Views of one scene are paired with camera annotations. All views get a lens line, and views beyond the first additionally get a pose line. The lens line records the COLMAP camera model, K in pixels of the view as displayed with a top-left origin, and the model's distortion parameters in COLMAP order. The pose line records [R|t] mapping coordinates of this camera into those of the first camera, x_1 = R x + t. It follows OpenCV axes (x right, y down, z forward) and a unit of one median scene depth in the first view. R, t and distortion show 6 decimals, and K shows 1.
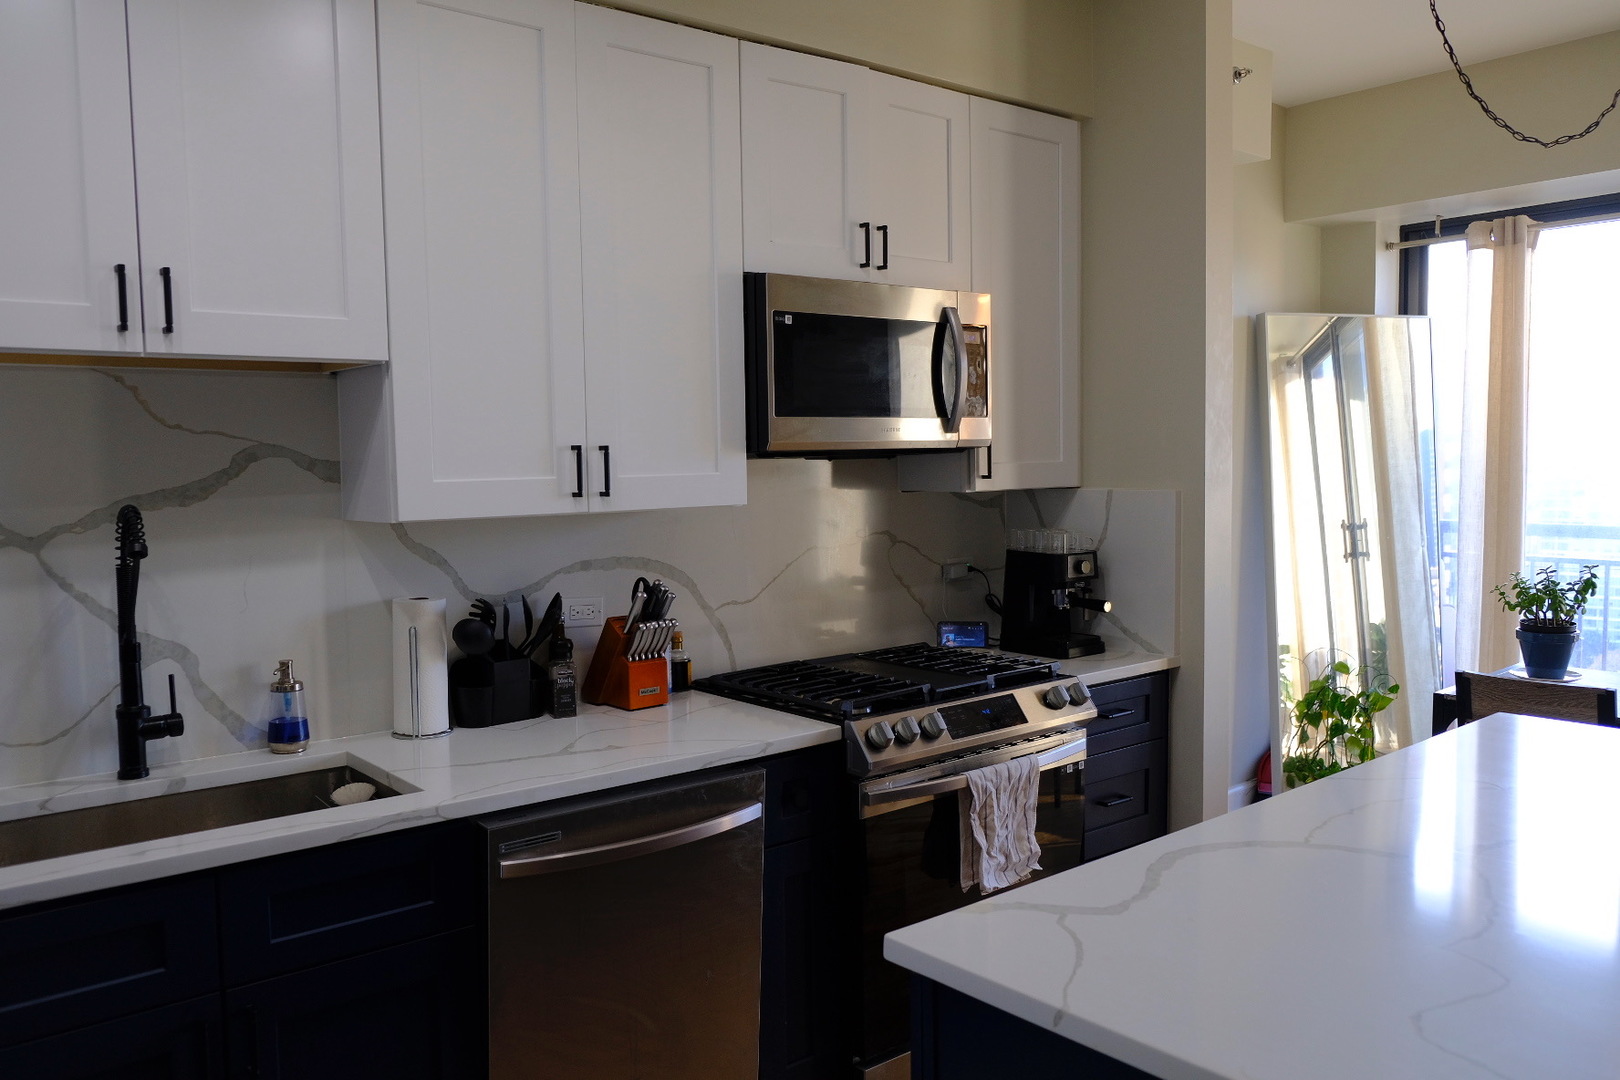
lens RADIAL K [[1260.2, 0, 809.2], [0, 1260.2, 546.8], [0, 0, 1]] dist [-0.030319, 0.007215]
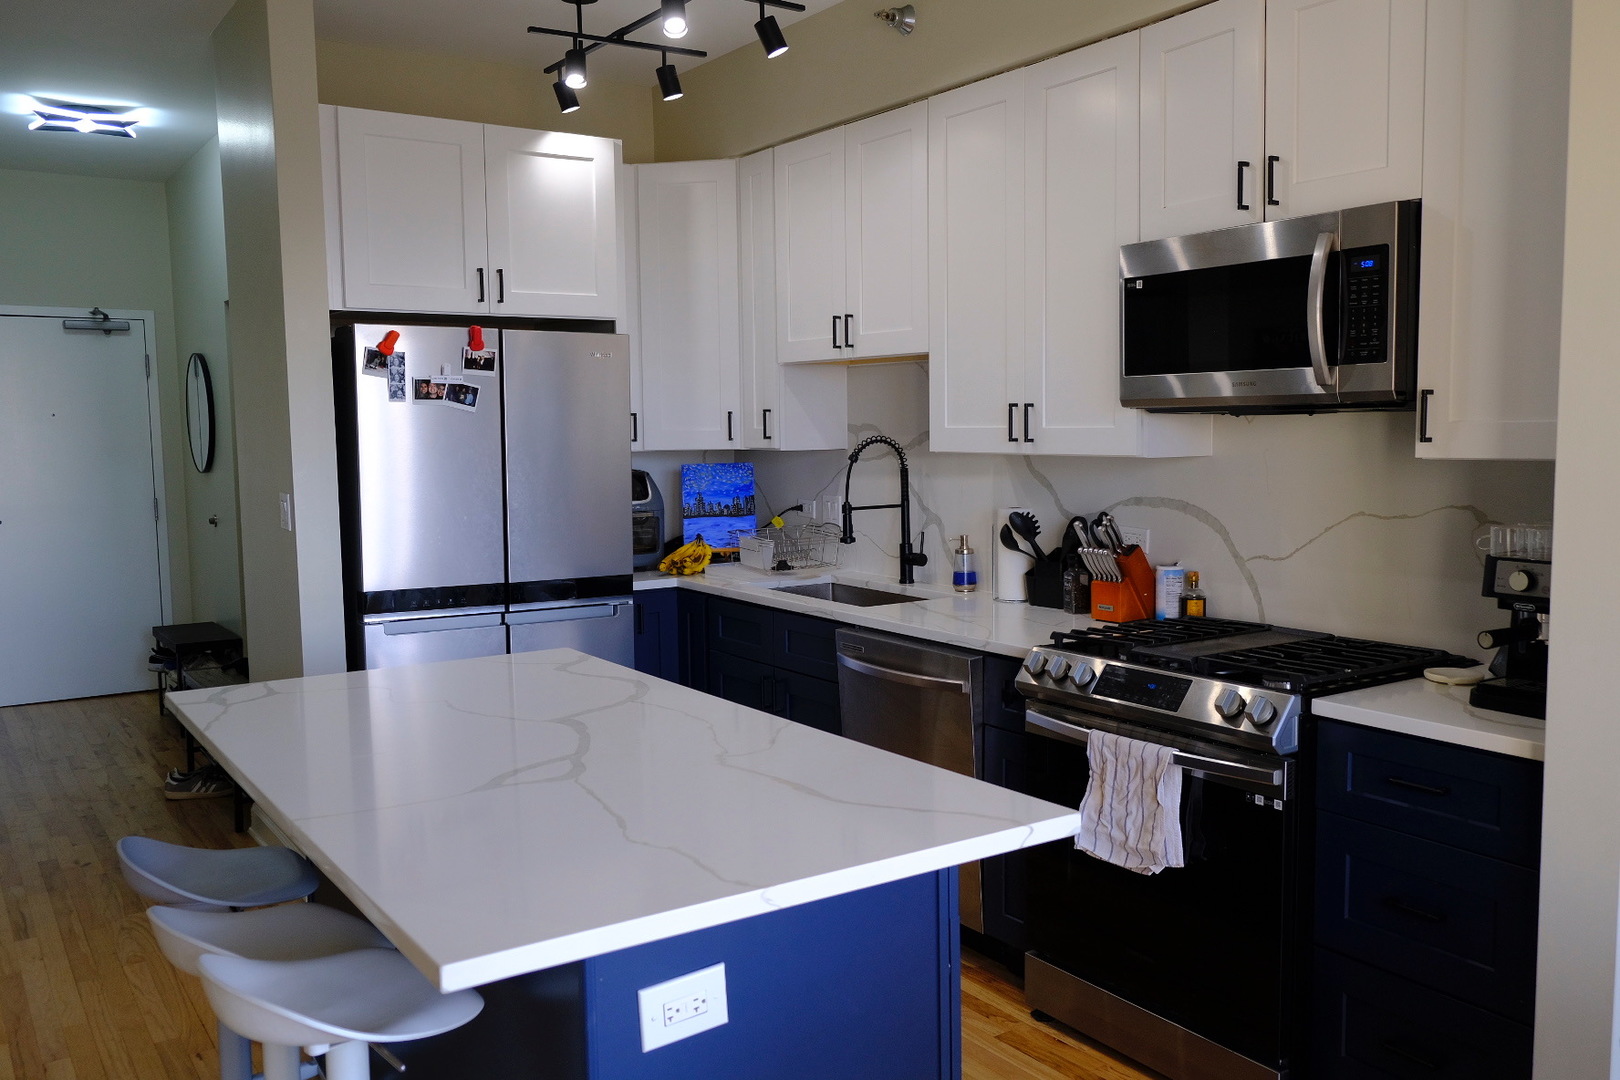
lens RADIAL K [[1325.4, 0, 810.0], [0, 1325.4, 540.0], [0, 0, 1]] dist [-0.003468, -0.001859]
pose [[-0.097455, 0.108327, -0.989327, 0.974946], [-0.057611, 0.991778, 0.114270, -0.065878], [0.993571, 0.068132, -0.090412, 0.711887]]
